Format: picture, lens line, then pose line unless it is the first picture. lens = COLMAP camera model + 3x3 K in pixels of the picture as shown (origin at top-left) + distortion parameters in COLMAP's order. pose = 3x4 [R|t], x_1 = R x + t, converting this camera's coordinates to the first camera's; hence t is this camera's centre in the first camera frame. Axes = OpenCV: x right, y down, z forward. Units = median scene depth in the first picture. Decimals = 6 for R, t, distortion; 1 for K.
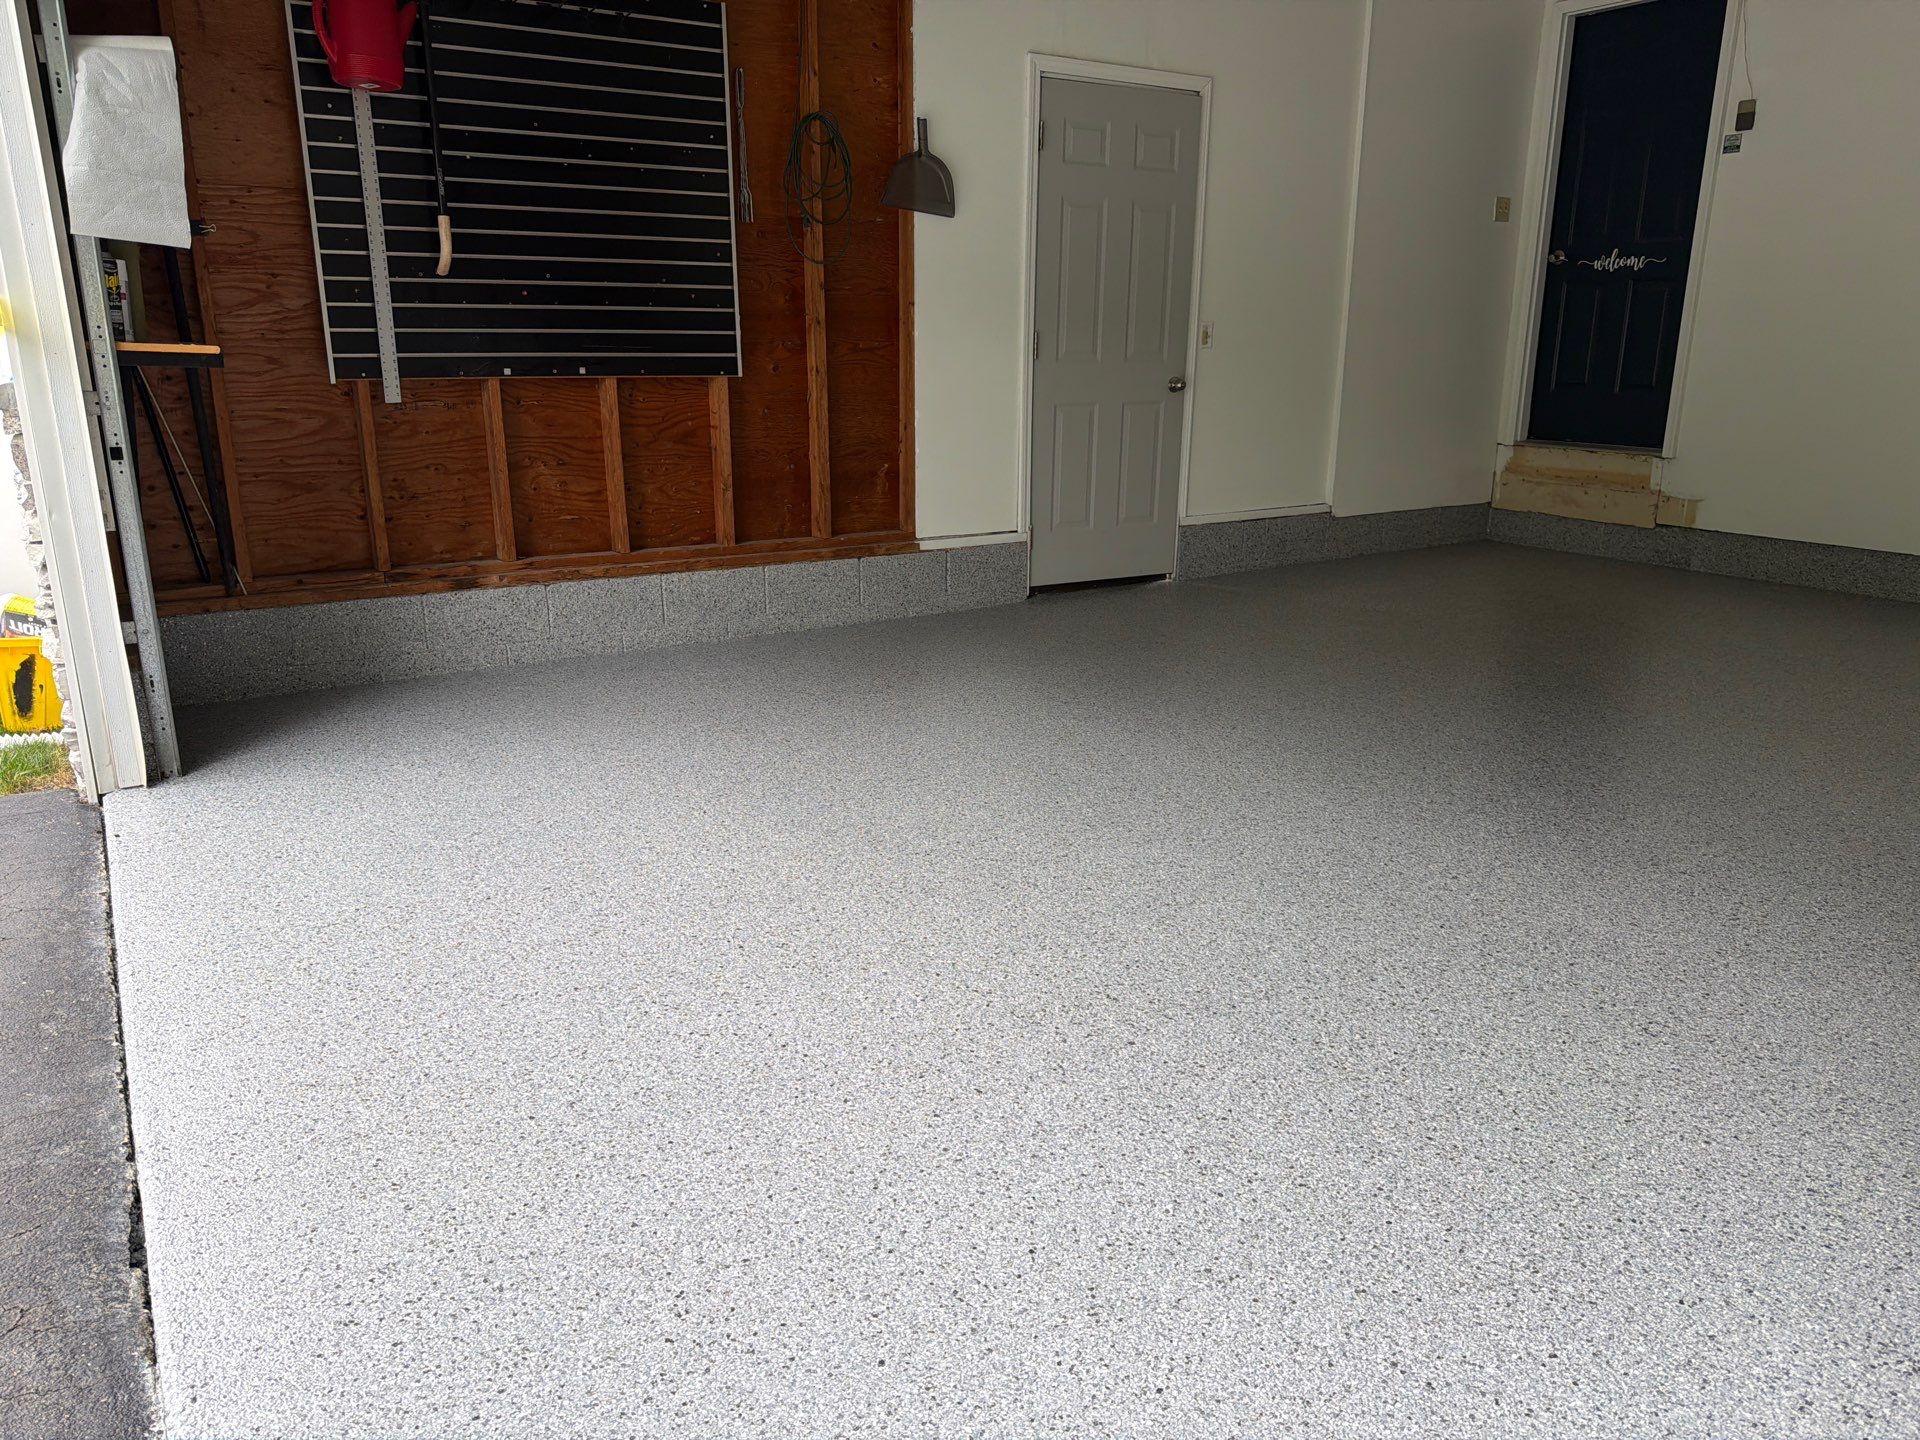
lens RADIAL K [[1351.3, 0, 958.0], [0, 1351.3, 730.9], [0, 0, 1]] dist [0.047882, -0.062457]
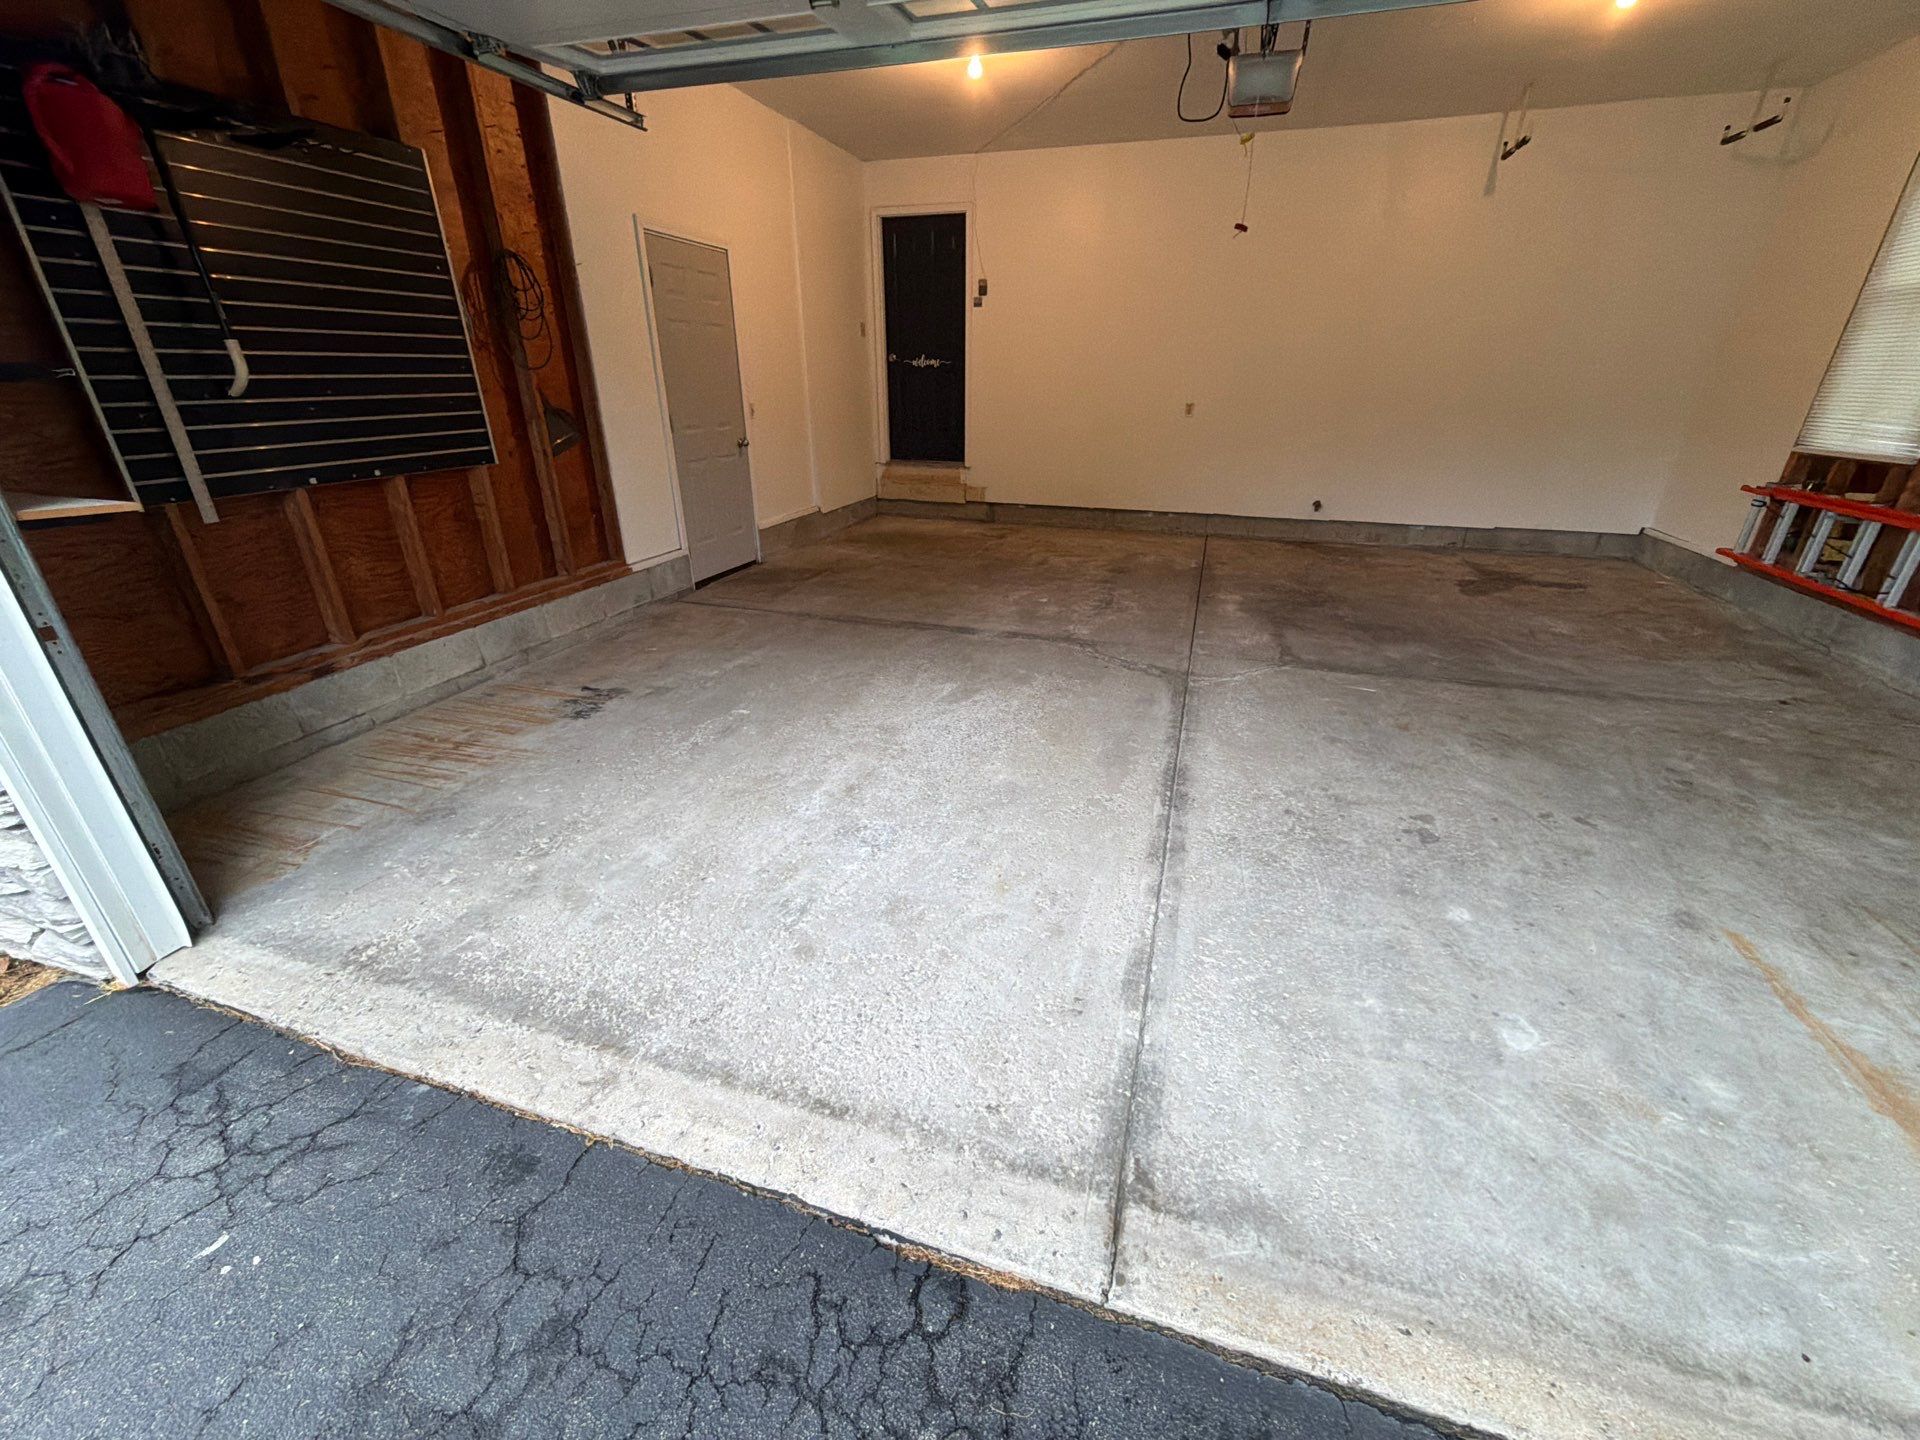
lens RADIAL K [[760.1, 0, 960.6], [0, 760.1, 721.5], [0, 0, 1]] dist [-0.001517, -0.000063]
pose [[0.767813, -0.267139, 0.582324, -0.337205], [0.177977, 0.962084, 0.206684, -0.104823], [-0.615458, -0.055054, 0.786245, 0.156838]]
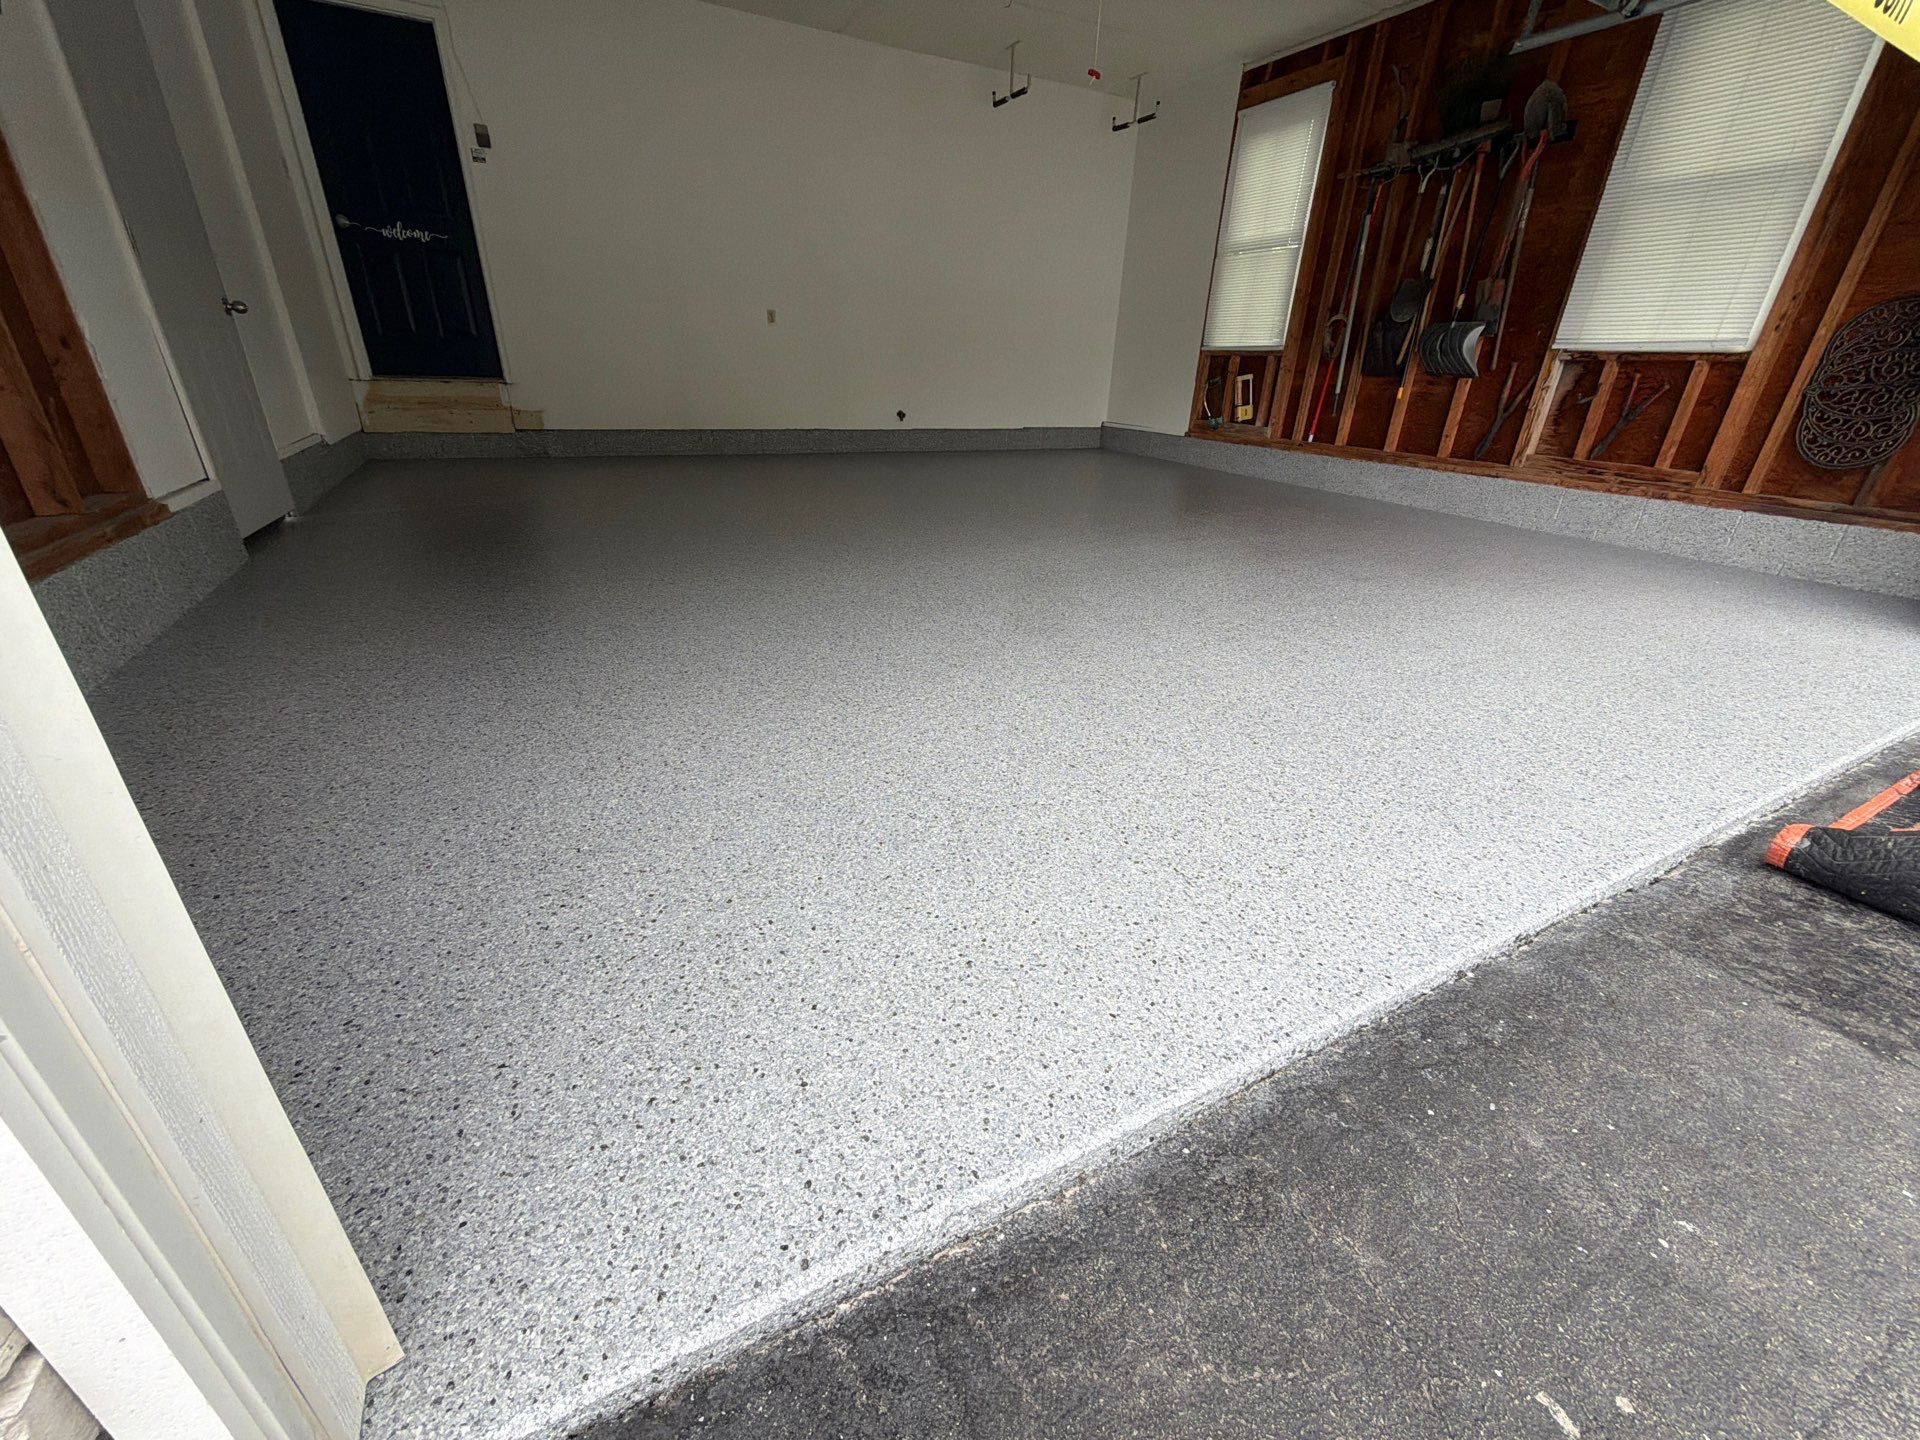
lens RADIAL K [[760.1, 0, 960.6], [0, 760.1, 721.5], [0, 0, 1]] dist [-0.001517, -0.000063]
pose [[0.085760, -0.424440, 0.901386, -0.527086], [0.243470, 0.886217, 0.394133, -0.109377], [-0.966109, 0.185660, 0.179340, 0.610380]]
